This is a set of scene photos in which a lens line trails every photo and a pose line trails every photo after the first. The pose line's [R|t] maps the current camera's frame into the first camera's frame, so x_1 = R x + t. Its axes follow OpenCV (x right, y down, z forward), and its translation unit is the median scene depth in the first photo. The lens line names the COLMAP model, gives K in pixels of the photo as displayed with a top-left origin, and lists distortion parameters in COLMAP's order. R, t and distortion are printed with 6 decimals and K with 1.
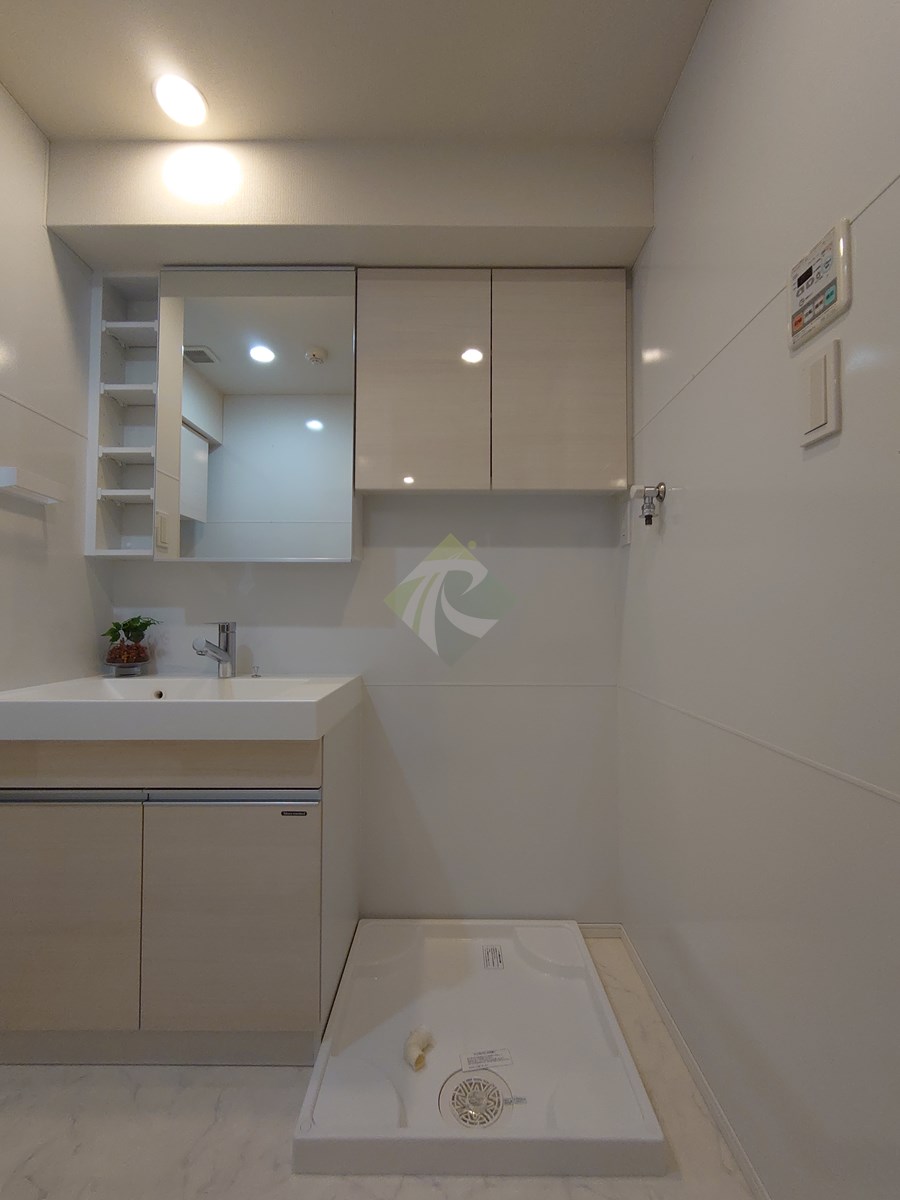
lens RADIAL K [[517.9, 0, 448.4], [0, 517.9, 602.6], [0, 0, 1]] dist [0.000695, -0.000415]
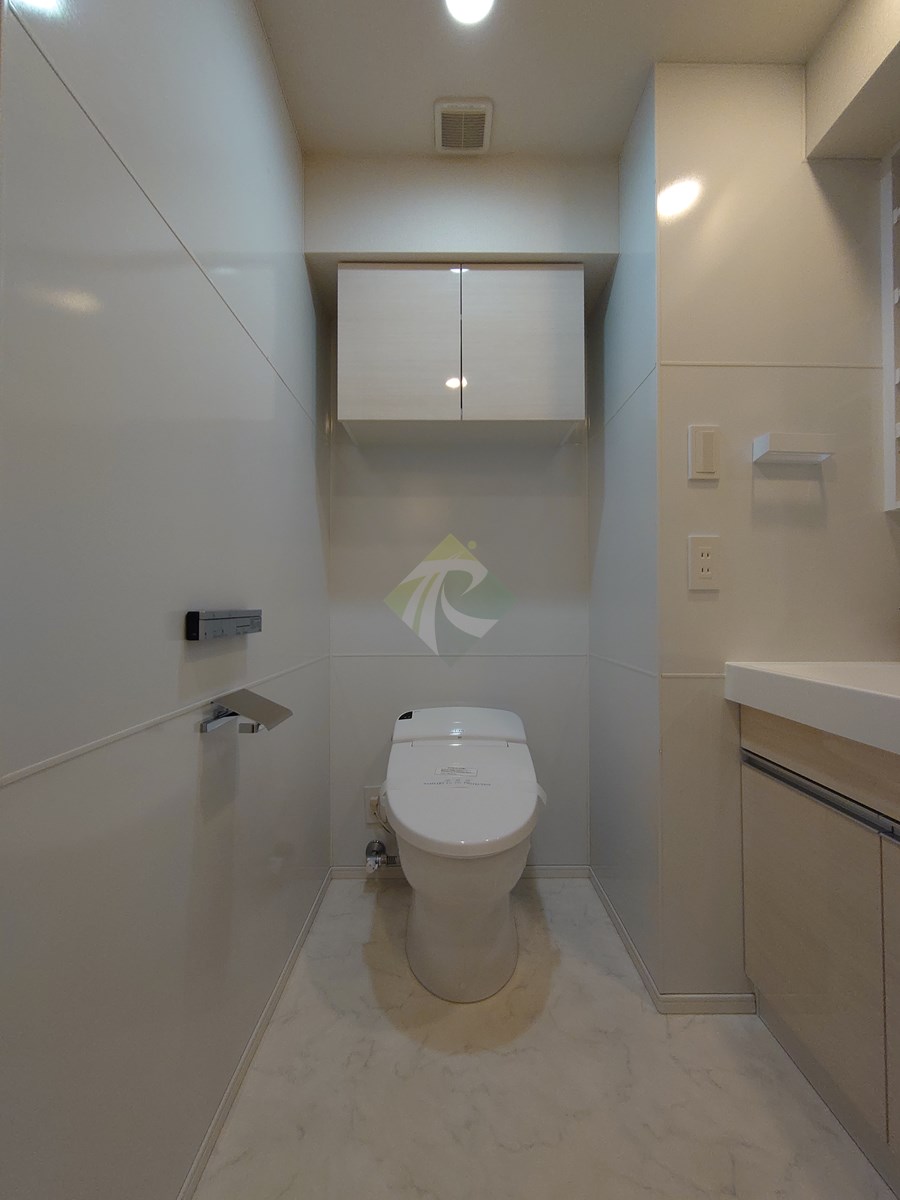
lens RADIAL K [[517.9, 0, 449.8], [0, 517.9, 600.2], [0, 0, 1]] dist [0.000695, -0.000415]
pose [[0.011896, -0.015014, -0.999817, 0.102710], [0.025285, 0.999572, -0.014709, 0.042545], [0.999609, -0.025106, 0.012271, 0.301472]]
